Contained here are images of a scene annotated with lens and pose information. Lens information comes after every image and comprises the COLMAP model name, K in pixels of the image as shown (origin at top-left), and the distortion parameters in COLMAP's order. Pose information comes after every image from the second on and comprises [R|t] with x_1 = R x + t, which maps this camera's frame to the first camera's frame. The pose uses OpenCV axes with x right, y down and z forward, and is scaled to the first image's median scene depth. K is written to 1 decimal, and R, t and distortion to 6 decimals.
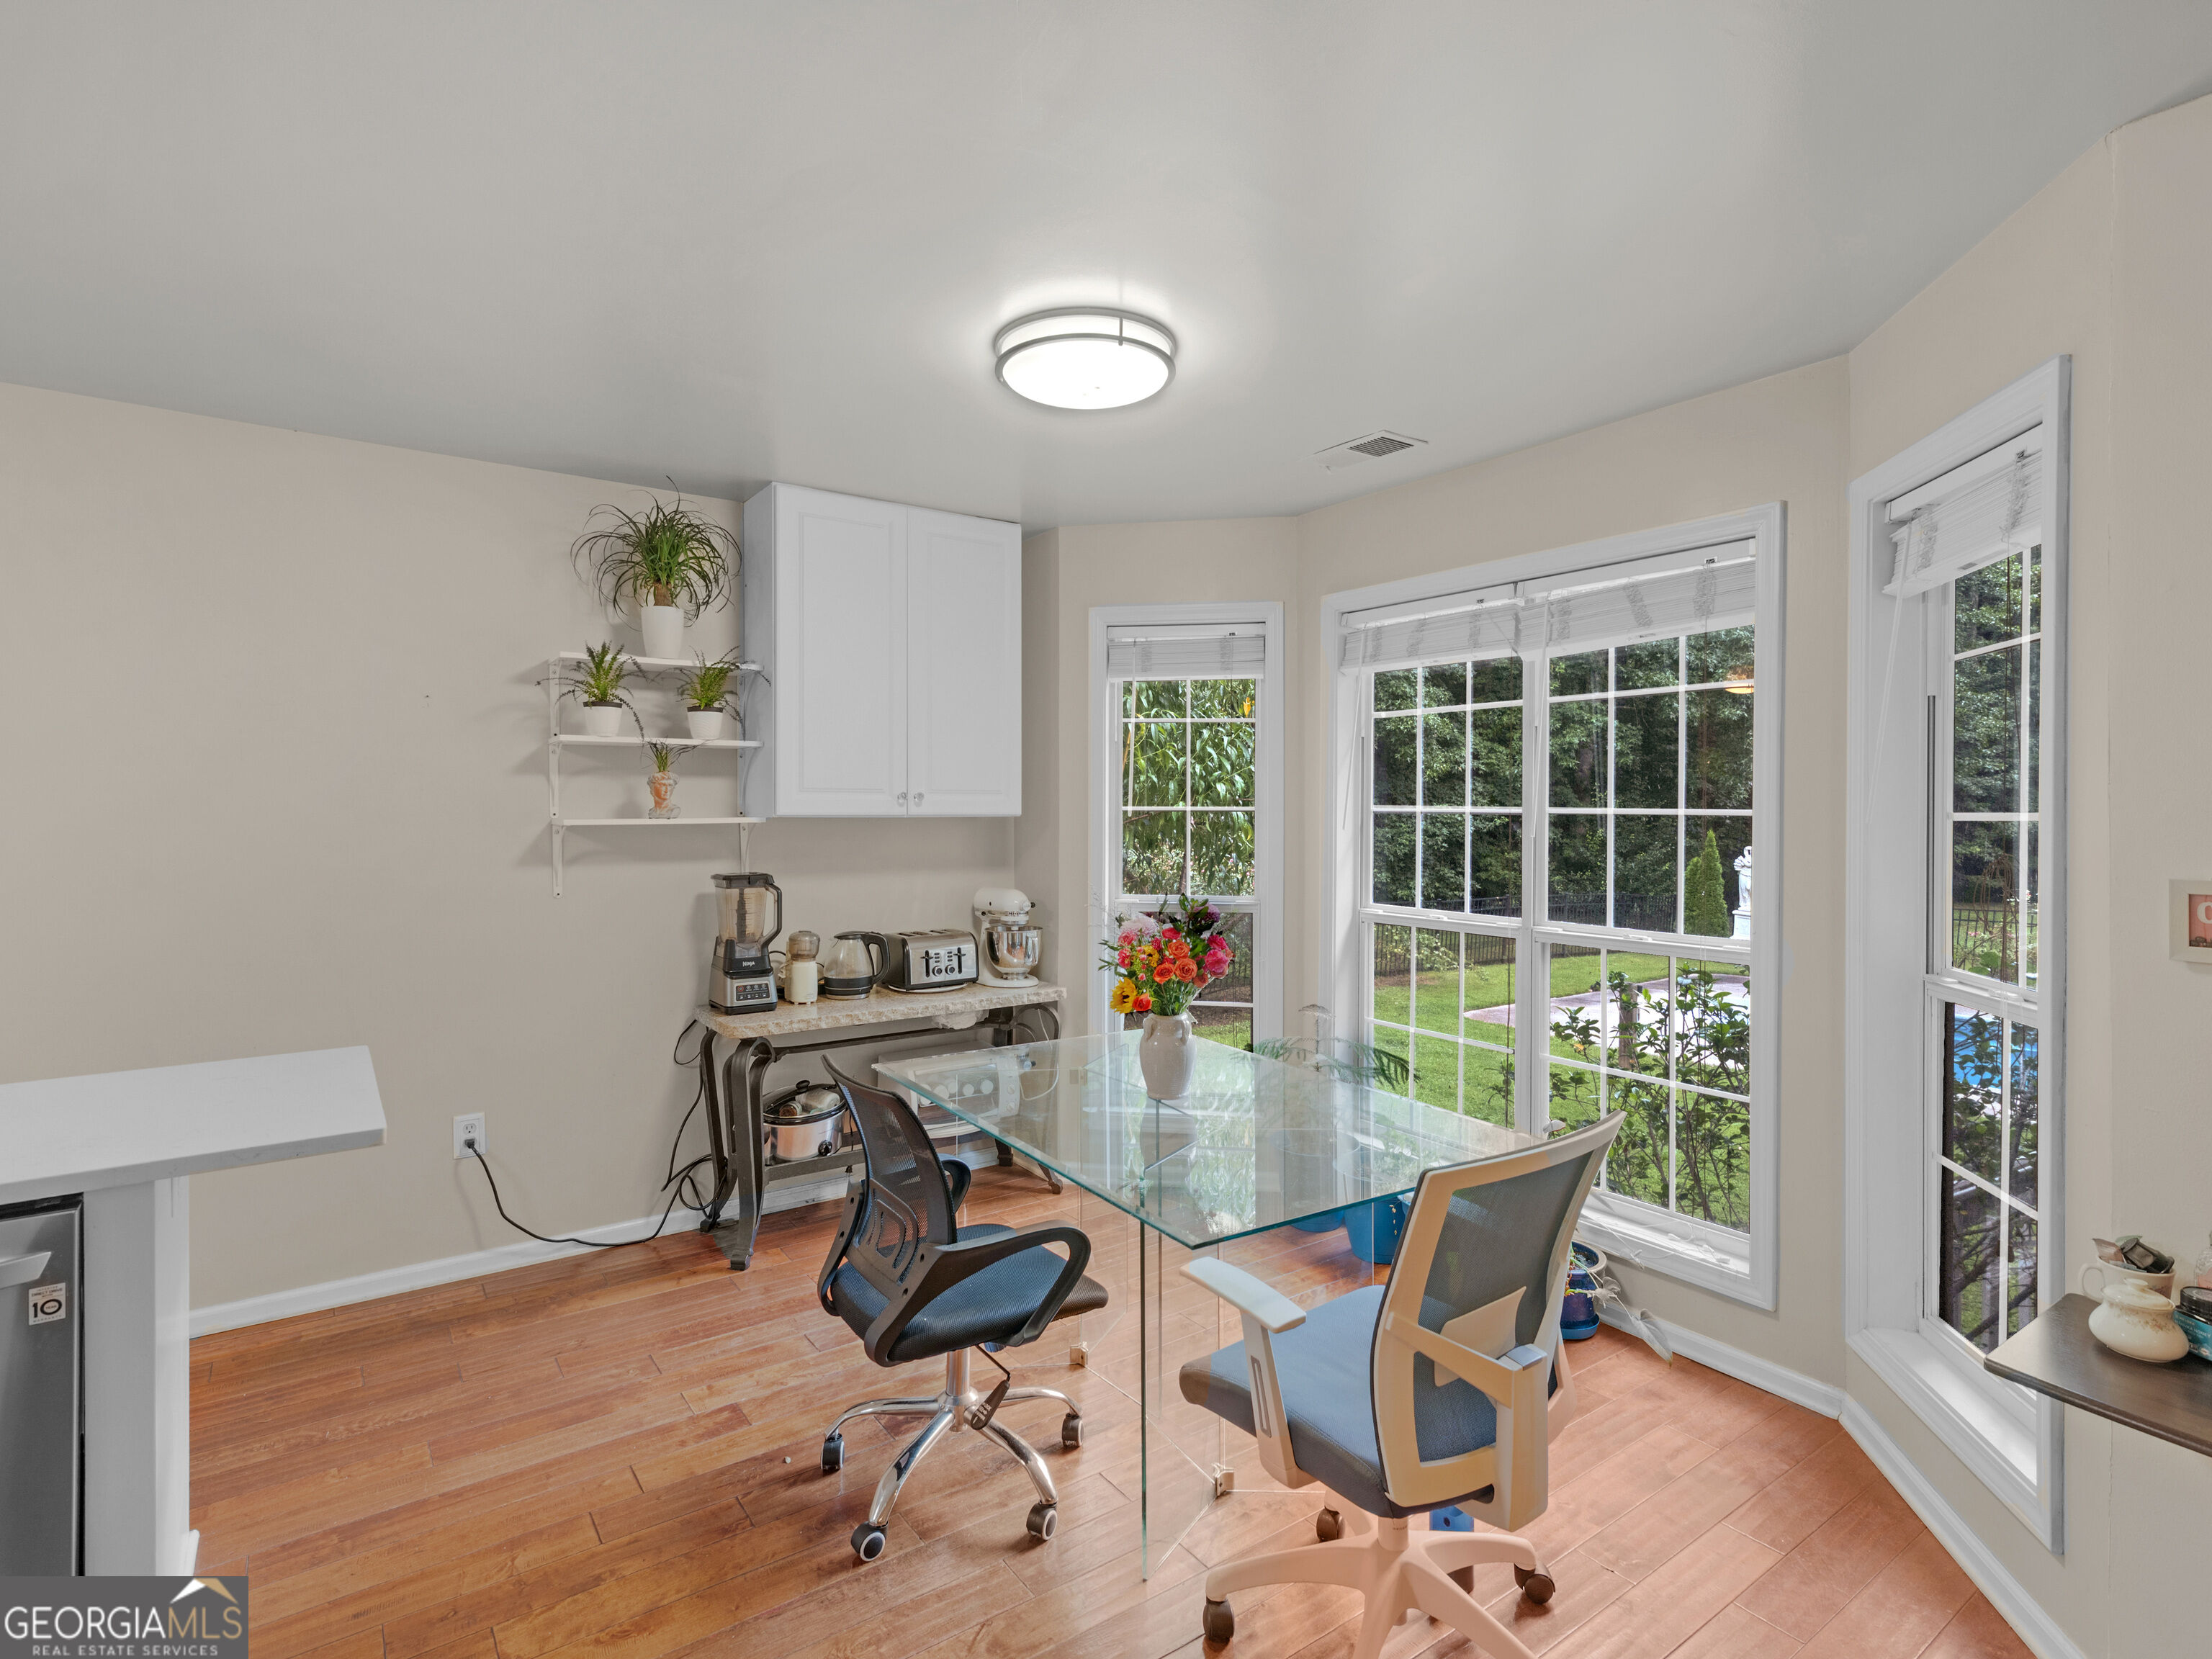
lens RADIAL K [[1127.9, 0, 1108.3], [0, 1127.9, 819.5], [0, 0, 1]] dist [0.022294, 0.000437]
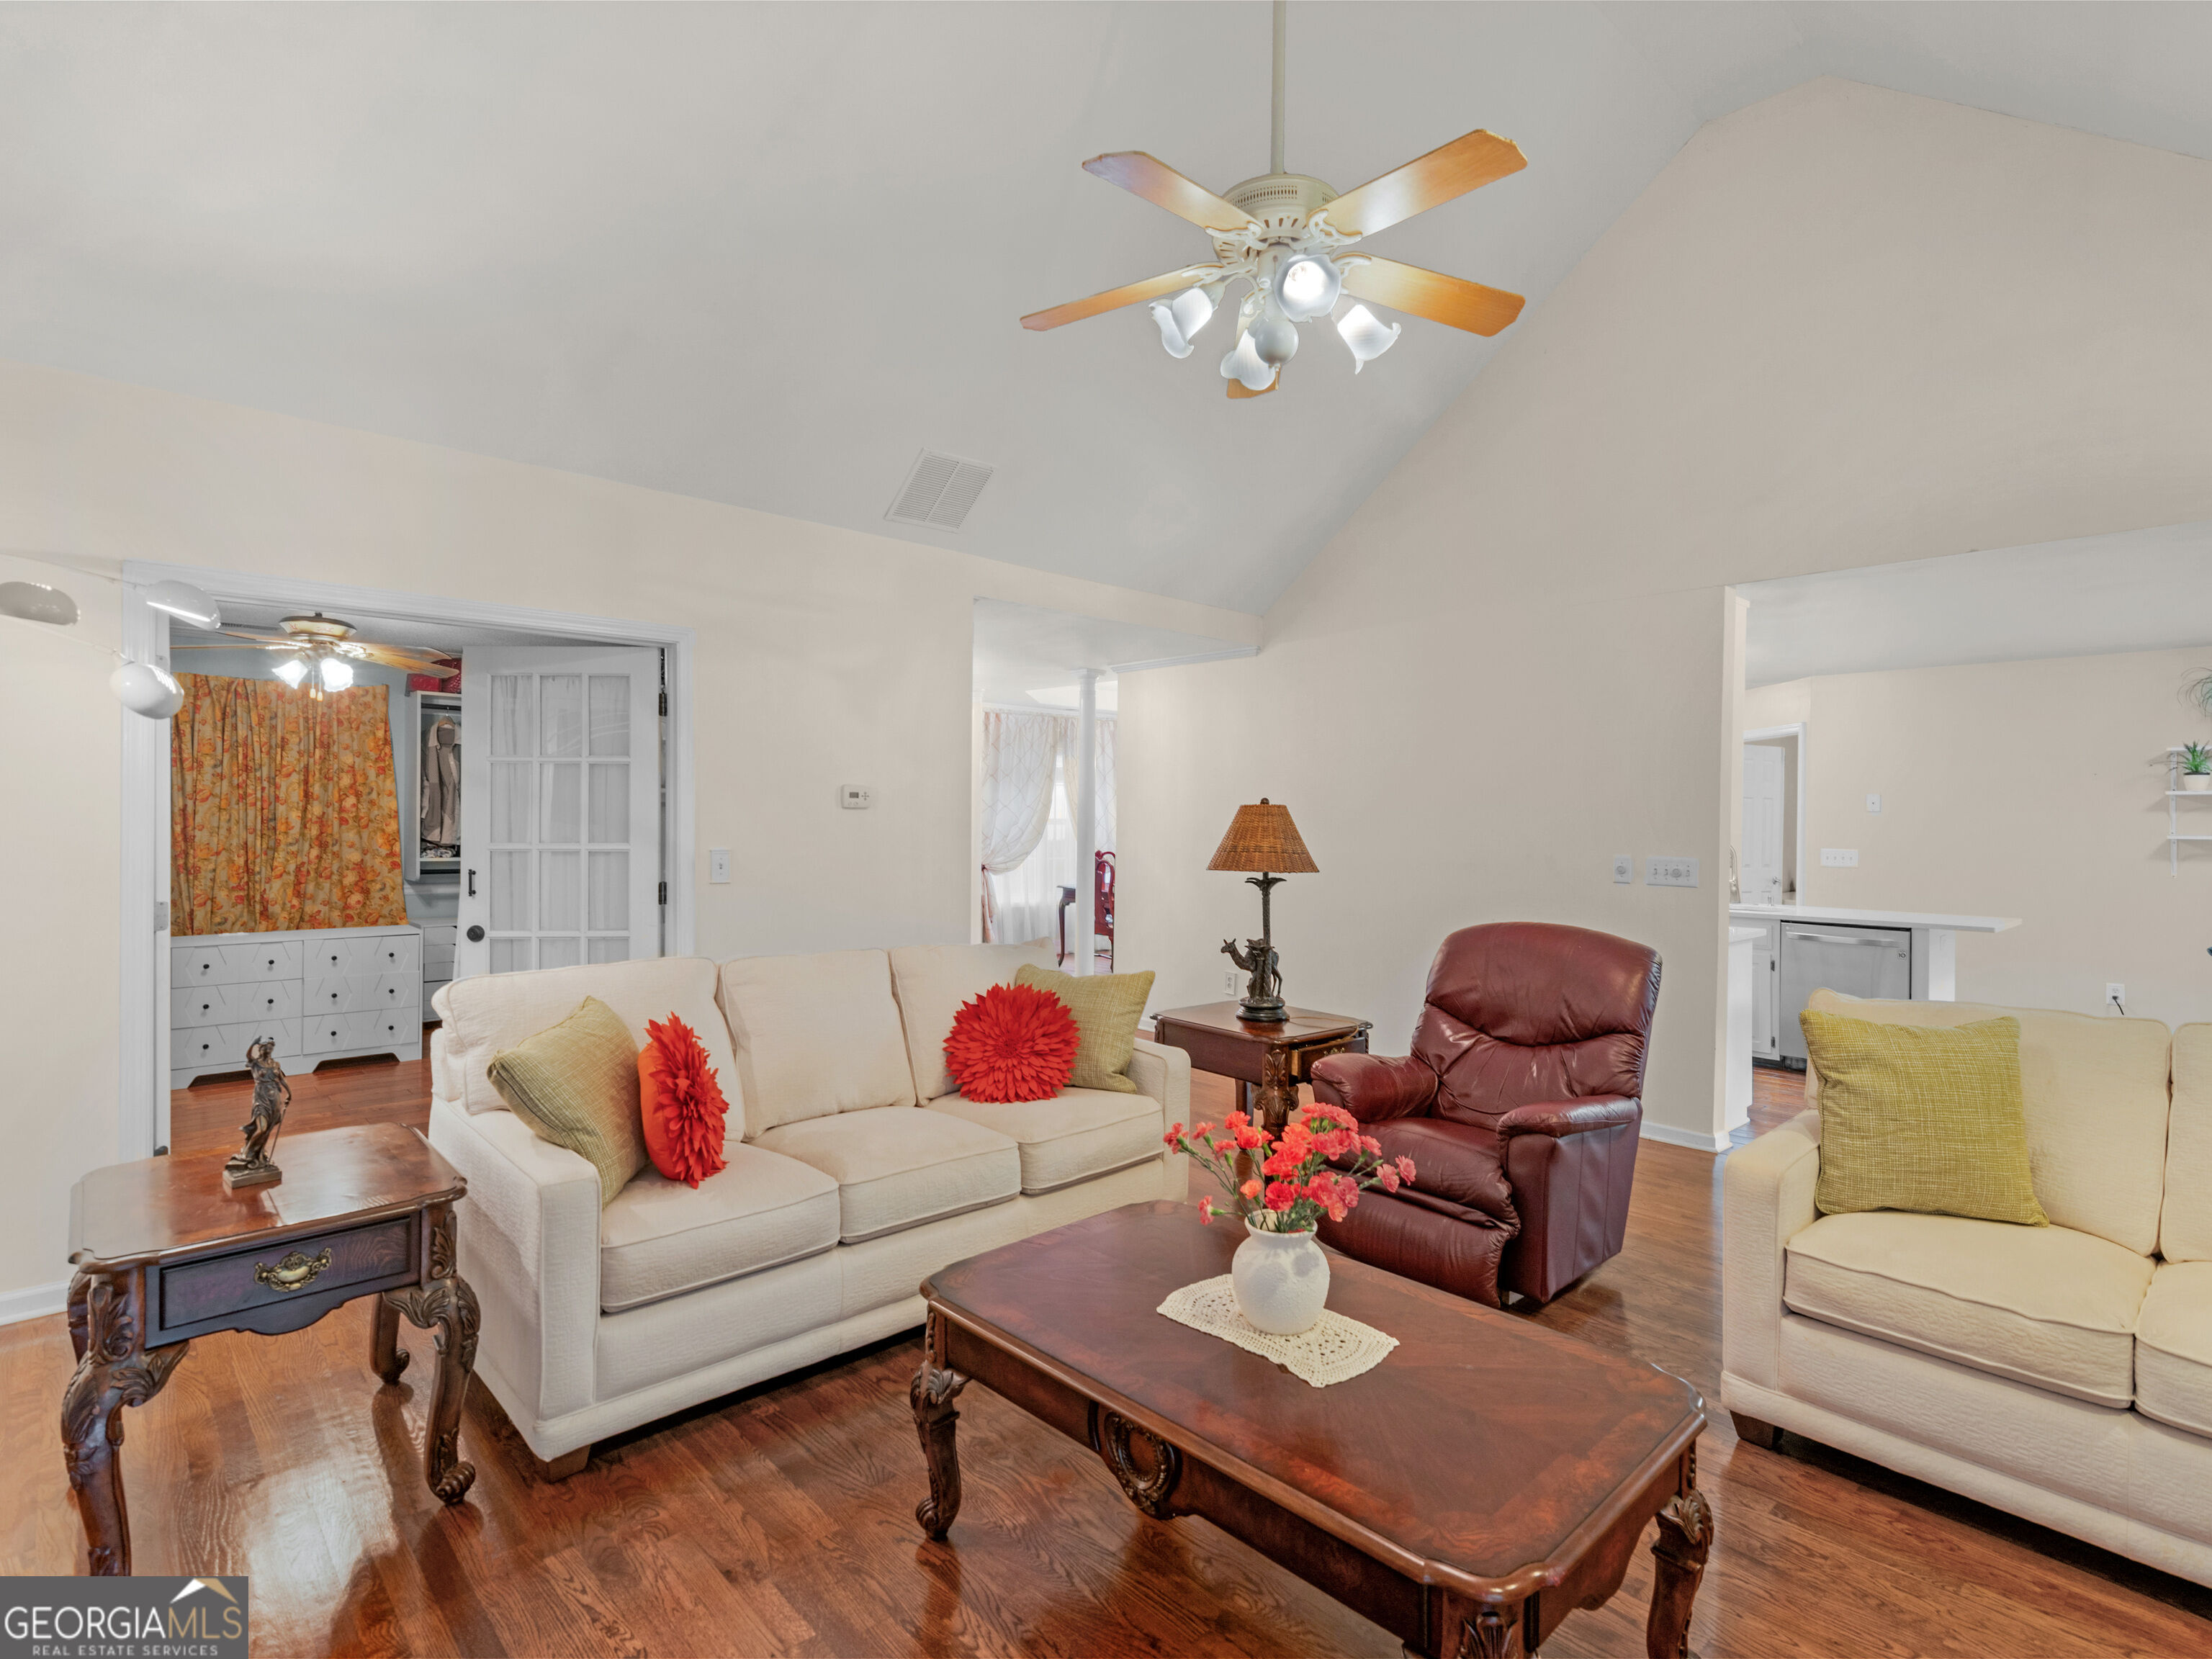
lens RADIAL K [[1127.9, 0, 1102.3], [0, 1127.9, 826.3], [0, 0, 1]] dist [0.022294, 0.000437]
pose [[0.148292, 0.001230, -0.988943, 1.114609], [-0.018038, 0.999836, -0.001461, 0.018321], [0.988779, 0.018055, 0.148290, -1.010994]]
